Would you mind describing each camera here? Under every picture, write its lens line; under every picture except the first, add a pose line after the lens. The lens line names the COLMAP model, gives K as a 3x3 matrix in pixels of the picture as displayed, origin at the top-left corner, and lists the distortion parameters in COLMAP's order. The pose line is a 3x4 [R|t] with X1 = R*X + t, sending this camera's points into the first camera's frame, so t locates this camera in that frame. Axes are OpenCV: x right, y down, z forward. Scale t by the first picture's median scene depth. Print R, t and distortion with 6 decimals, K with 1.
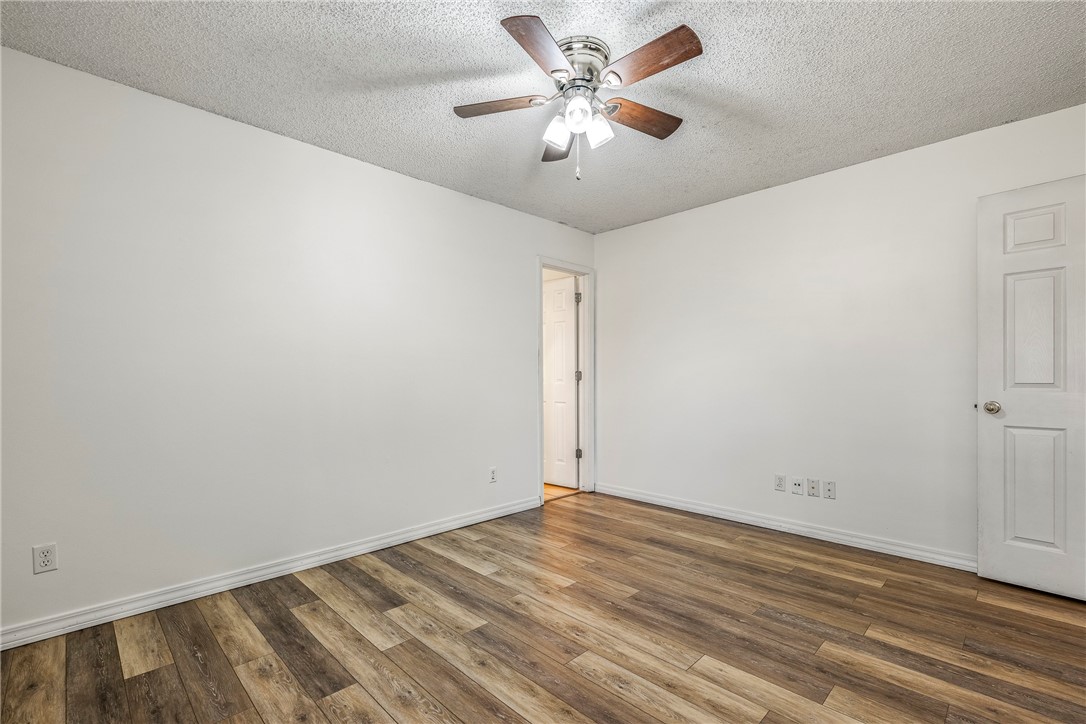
lens RADIAL K [[479.6, 0, 542.6], [0, 479.6, 375.0], [0, 0, 1]] dist [-0.000124, 0.000191]
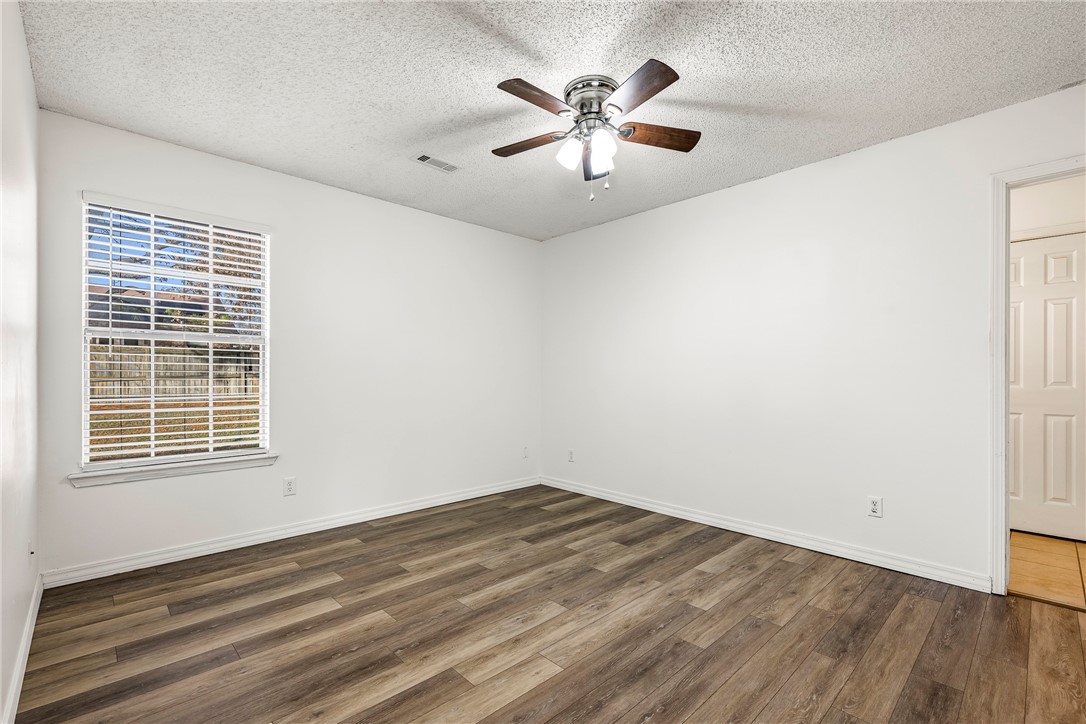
lens RADIAL K [[479.6, 0, 542.6], [0, 479.6, 375.0], [0, 0, 1]] dist [-0.000124, 0.000191]
pose [[-0.017646, 0.002932, -0.999840, 0.964703], [-0.000740, 0.999995, 0.002946, 0.002216], [0.999844, 0.000792, -0.017644, 0.734312]]
